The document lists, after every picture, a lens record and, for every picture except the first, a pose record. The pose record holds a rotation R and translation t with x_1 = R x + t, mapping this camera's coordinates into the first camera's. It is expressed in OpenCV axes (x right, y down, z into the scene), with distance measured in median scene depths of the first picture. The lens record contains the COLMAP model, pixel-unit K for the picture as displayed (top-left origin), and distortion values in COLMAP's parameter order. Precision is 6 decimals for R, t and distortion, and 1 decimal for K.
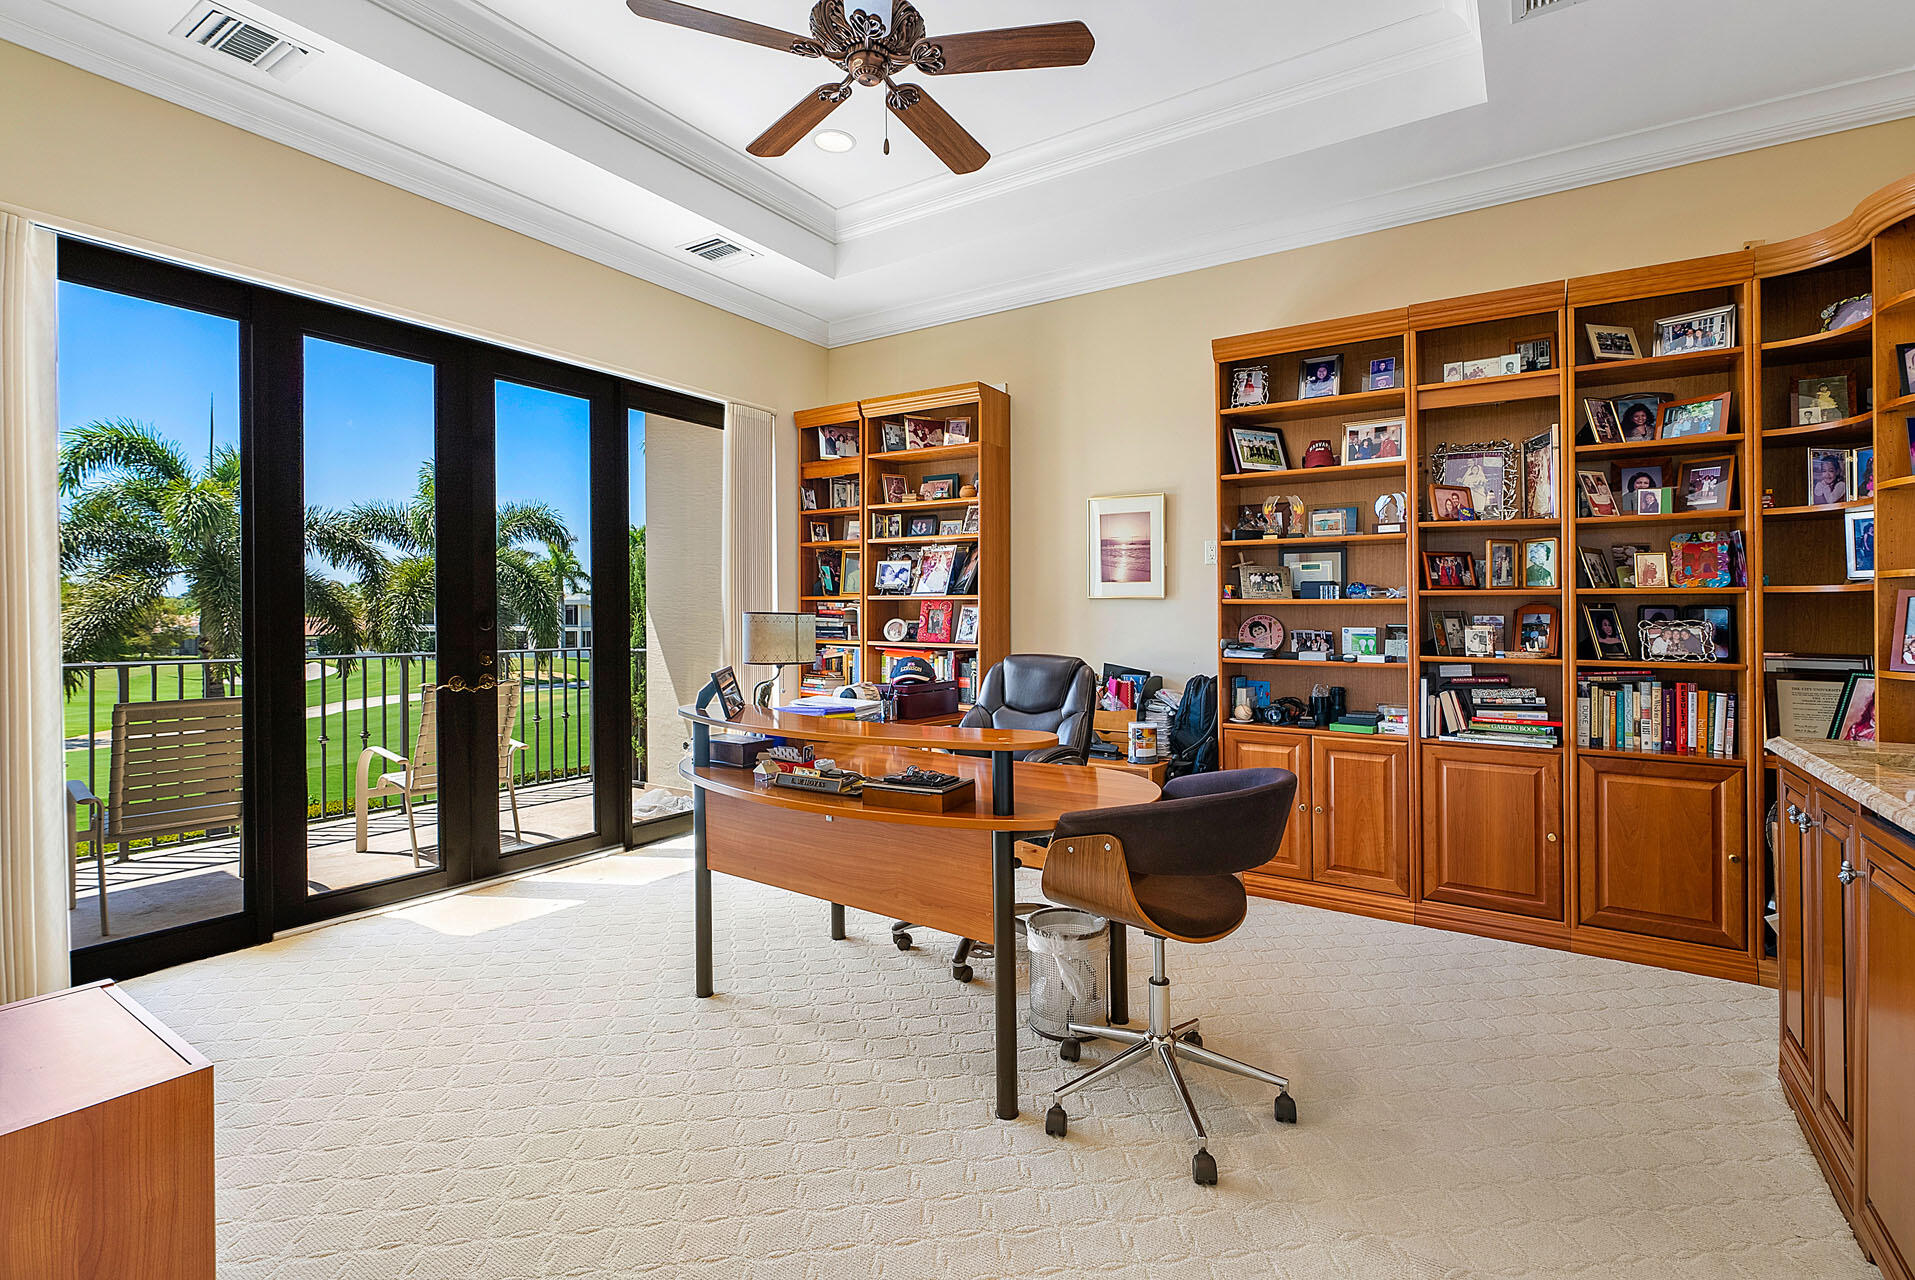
lens RADIAL K [[881.2, 0, 951.7], [0, 881.2, 628.7], [0, 0, 1]] dist [-0.002545, 0.001835]
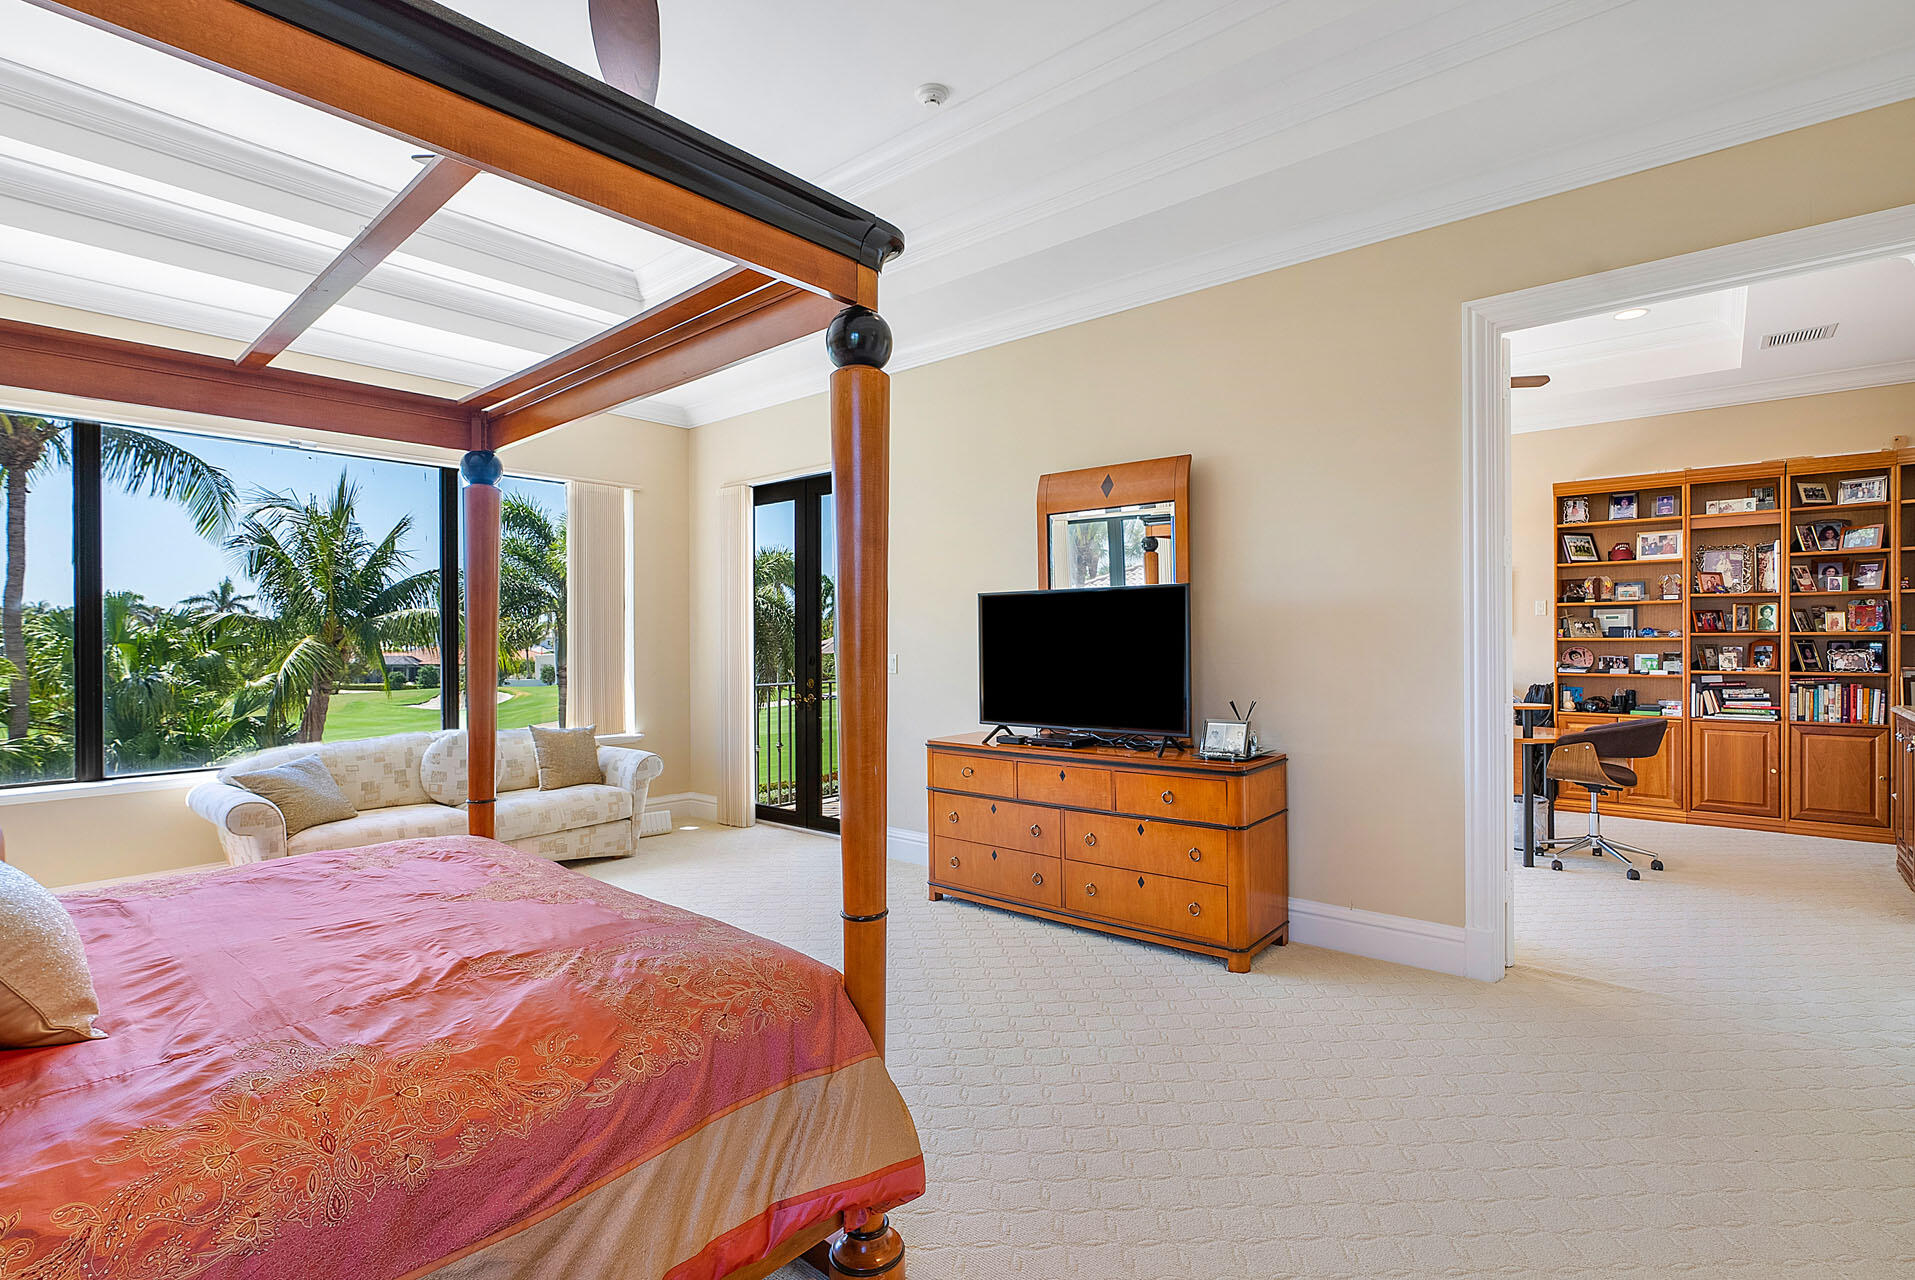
lens RADIAL K [[881.2, 0, 992.9], [0, 881.2, 669.6], [0, 0, 1]] dist [-0.002545, 0.001835]
pose [[0.994703, -0.006280, -0.102599, -0.668850], [0.008168, 0.999805, 0.018001, -0.013477], [0.102466, -0.018743, 0.994560, -0.881284]]
